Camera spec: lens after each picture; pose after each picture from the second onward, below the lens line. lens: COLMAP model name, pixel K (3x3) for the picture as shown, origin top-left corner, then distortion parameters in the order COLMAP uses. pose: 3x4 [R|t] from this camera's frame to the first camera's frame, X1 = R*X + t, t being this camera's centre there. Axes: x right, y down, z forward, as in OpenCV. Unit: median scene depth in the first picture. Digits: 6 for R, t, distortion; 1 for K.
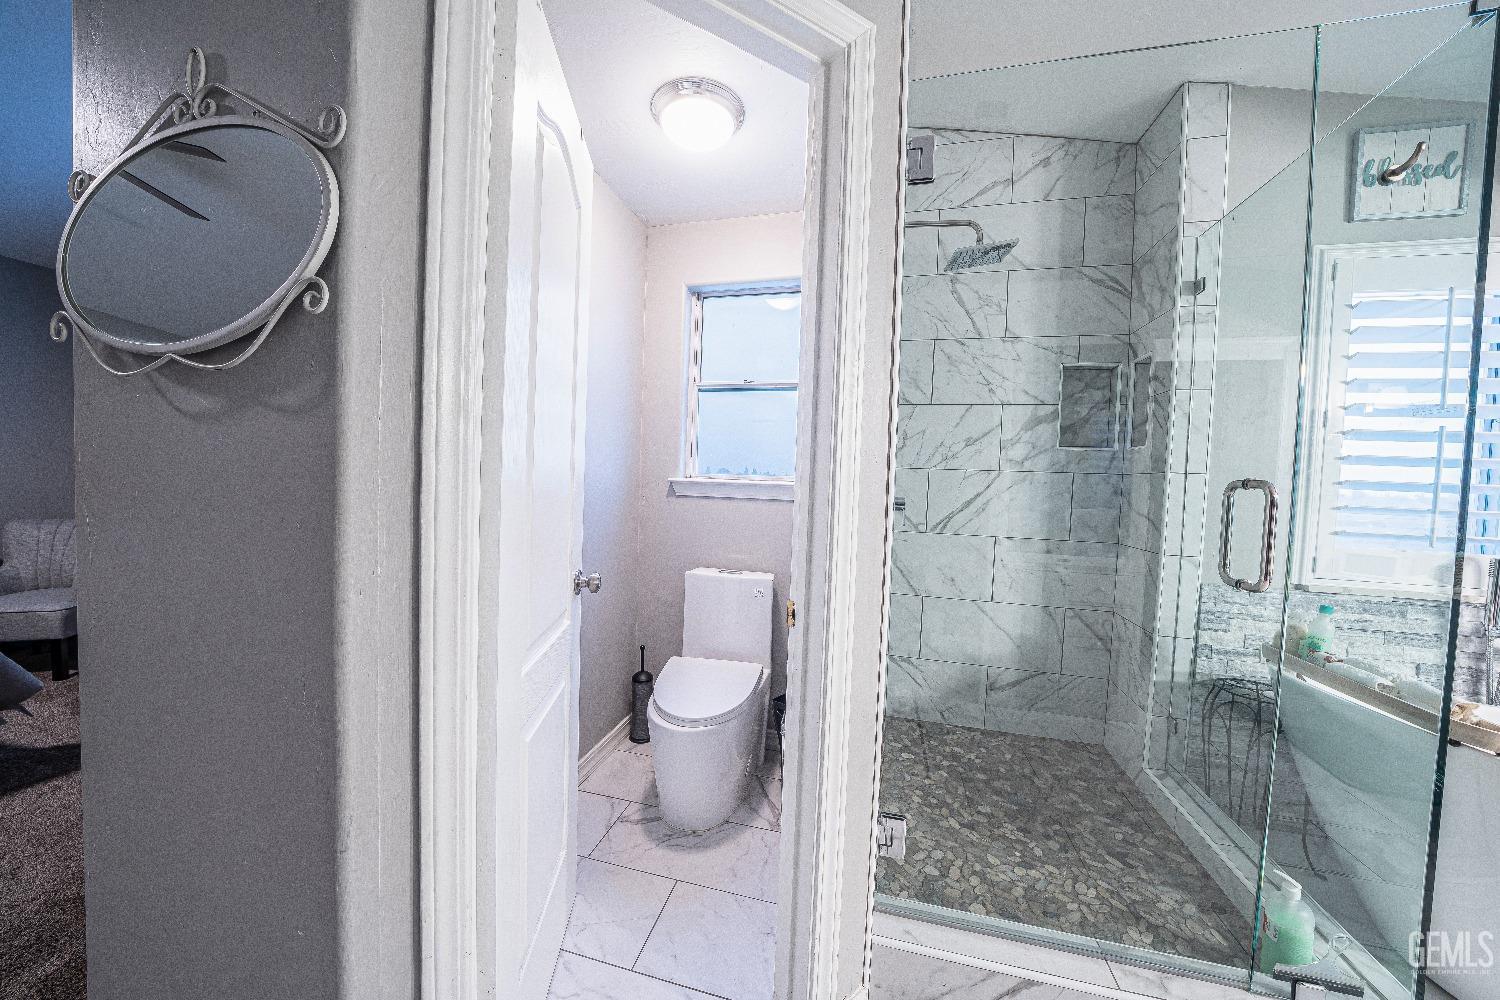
lens RADIAL K [[520.5, 0, 741.4], [0, 520.5, 501.2], [0, 0, 1]] dist [-0.020394, -0.000054]
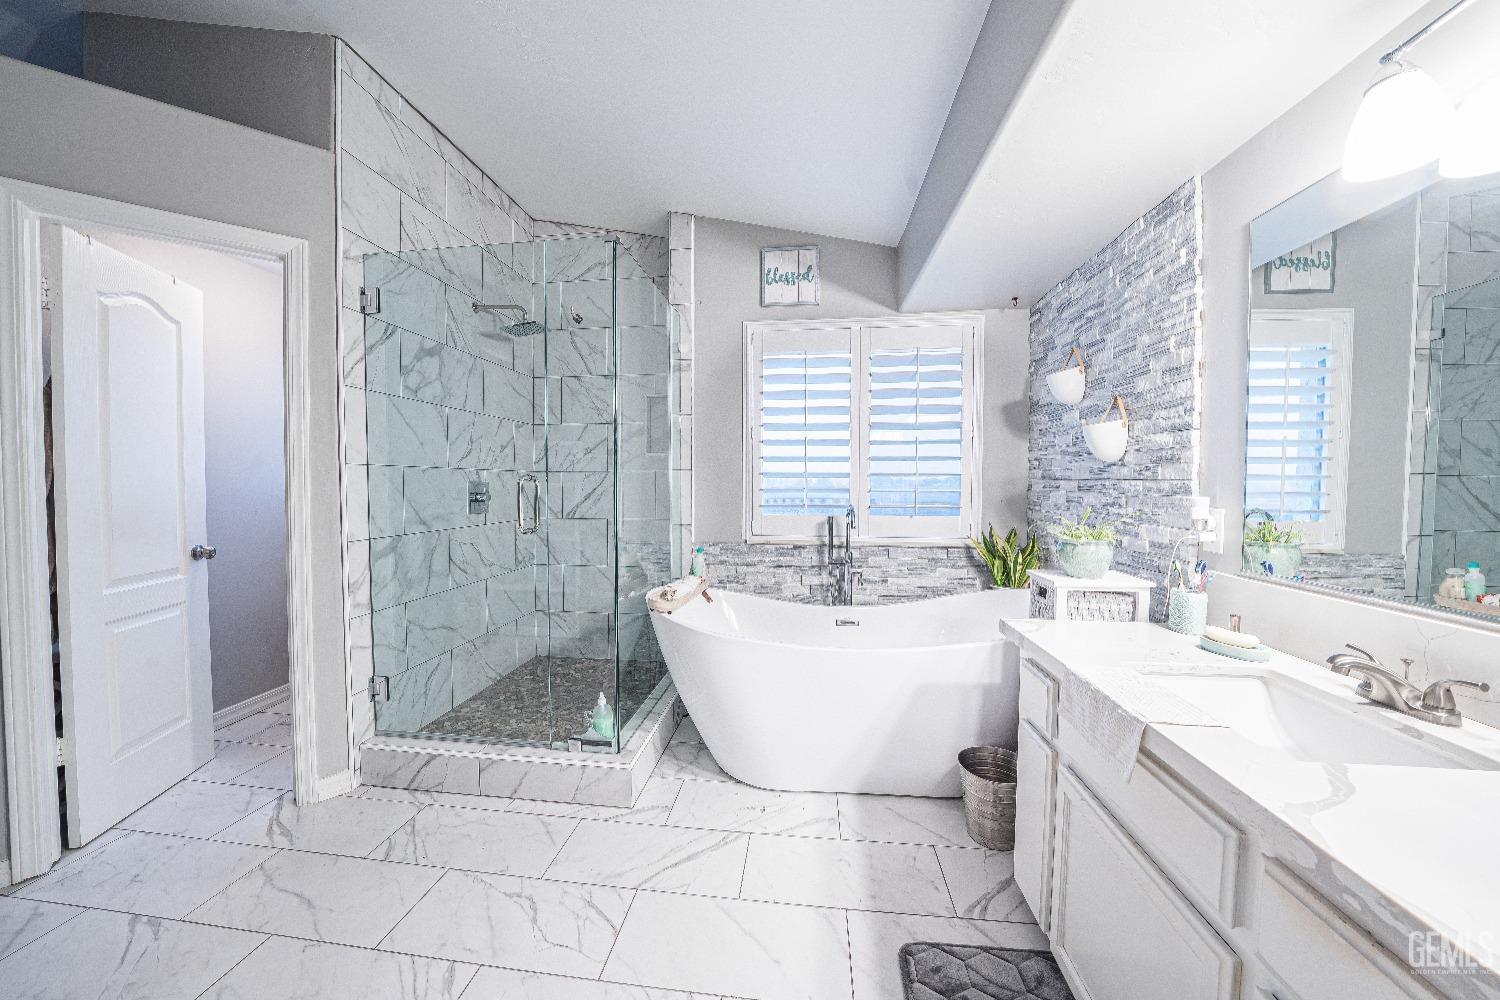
lens RADIAL K [[545.0, 0, 739.6], [0, 545.0, 501.5], [0, 0, 1]] dist [-0.018414, -0.000005]
pose [[0.990403, -0.036360, 0.133343, 0.891836], [0.037444, 0.999283, -0.005625, 0.058618], [-0.133043, 0.010564, 0.991054, -0.671057]]
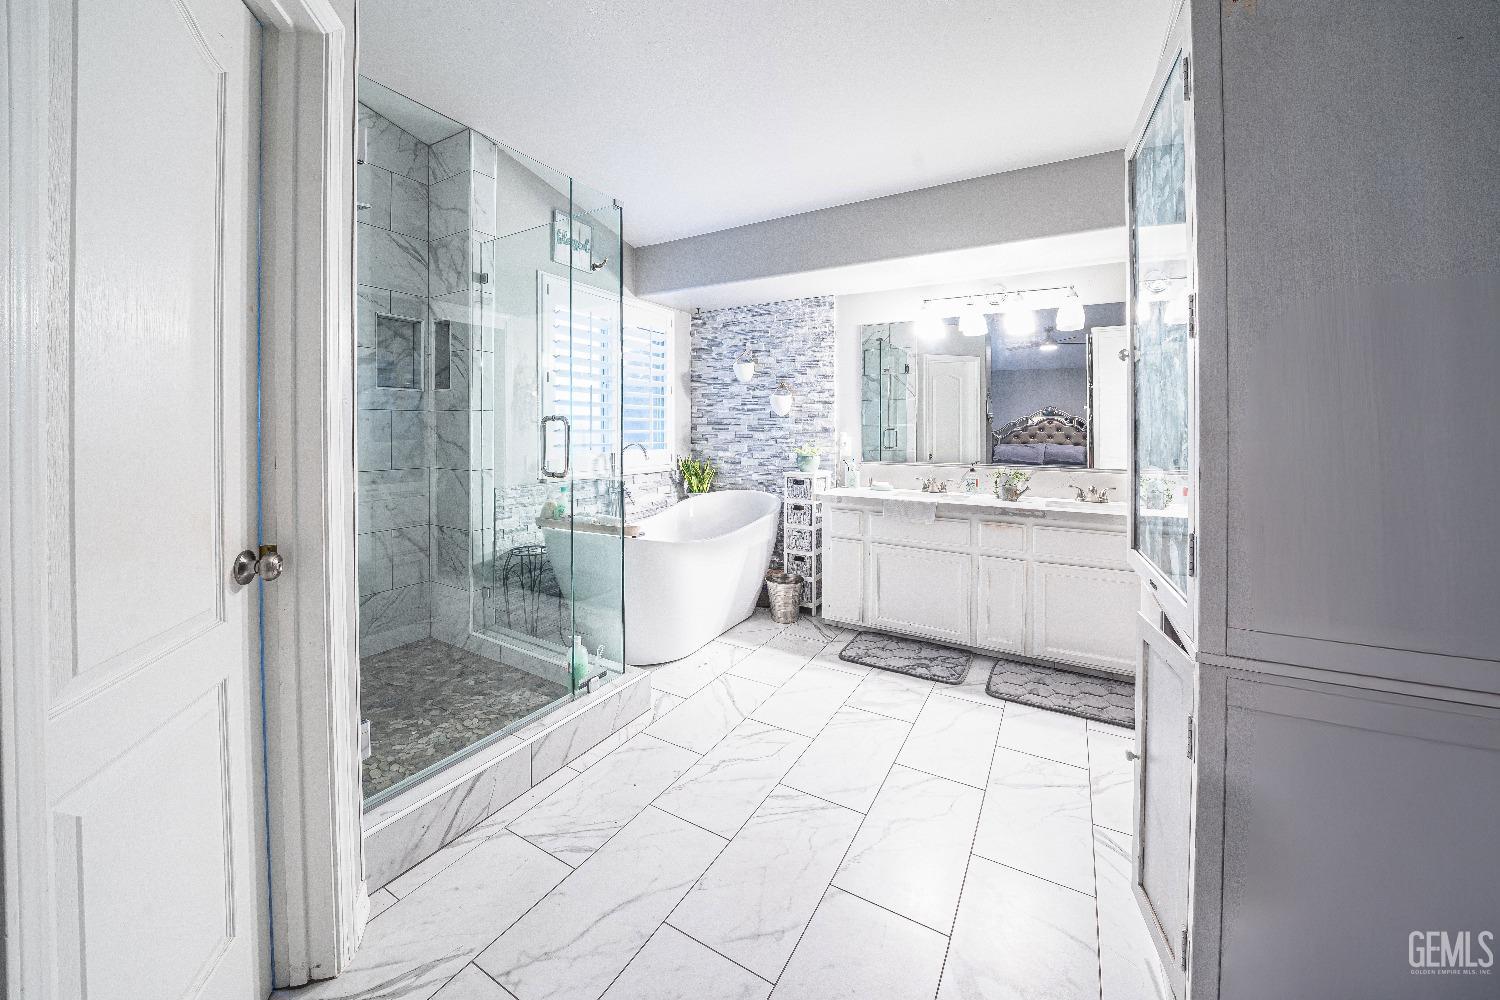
lens RADIAL K [[556.7, 0, 746.6], [0, 556.7, 423.4], [0, 0, 1]] dist [-0.001238, -0.000082]
pose [[0.262172, -0.022495, 0.964759, -0.447095], [0.046803, 0.998848, 0.010571, -0.002311], [-0.963886, 0.042382, 0.262923, -0.100277]]
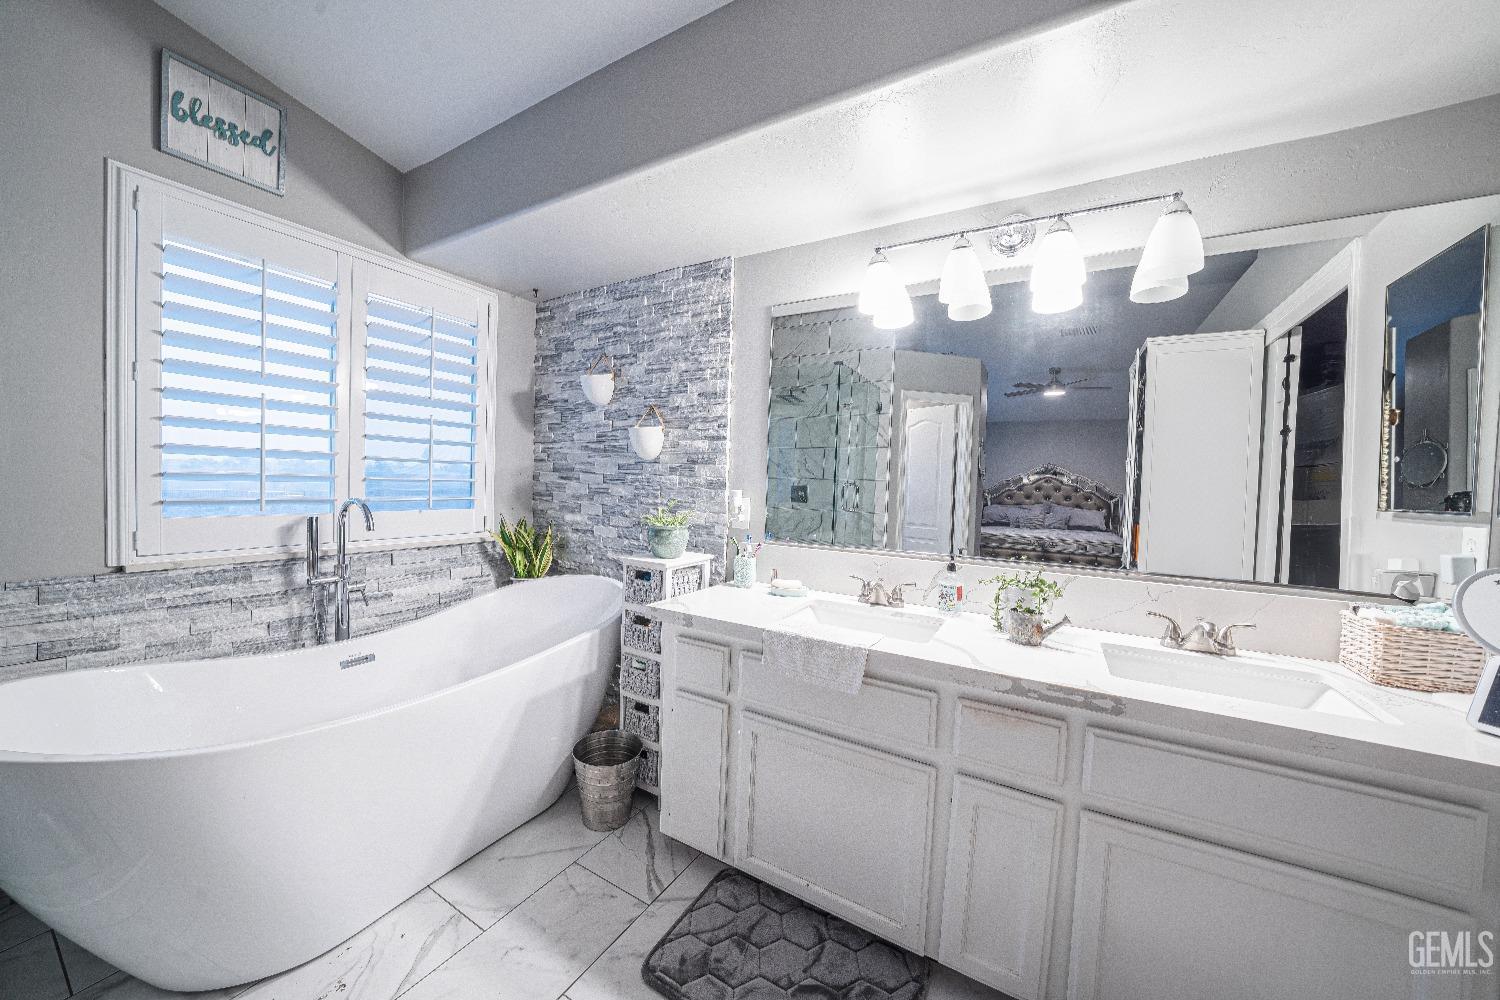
lens RADIAL K [[520.5, 0, 741.4], [0, 520.5, 501.2], [0, 0, 1]] dist [-0.020394, -0.000054]
pose [[0.273841, -0.061270, 0.959821, 0.605856], [0.021079, 0.998111, 0.057700, 0.031360], [-0.961544, 0.004432, 0.274615, -0.231469]]
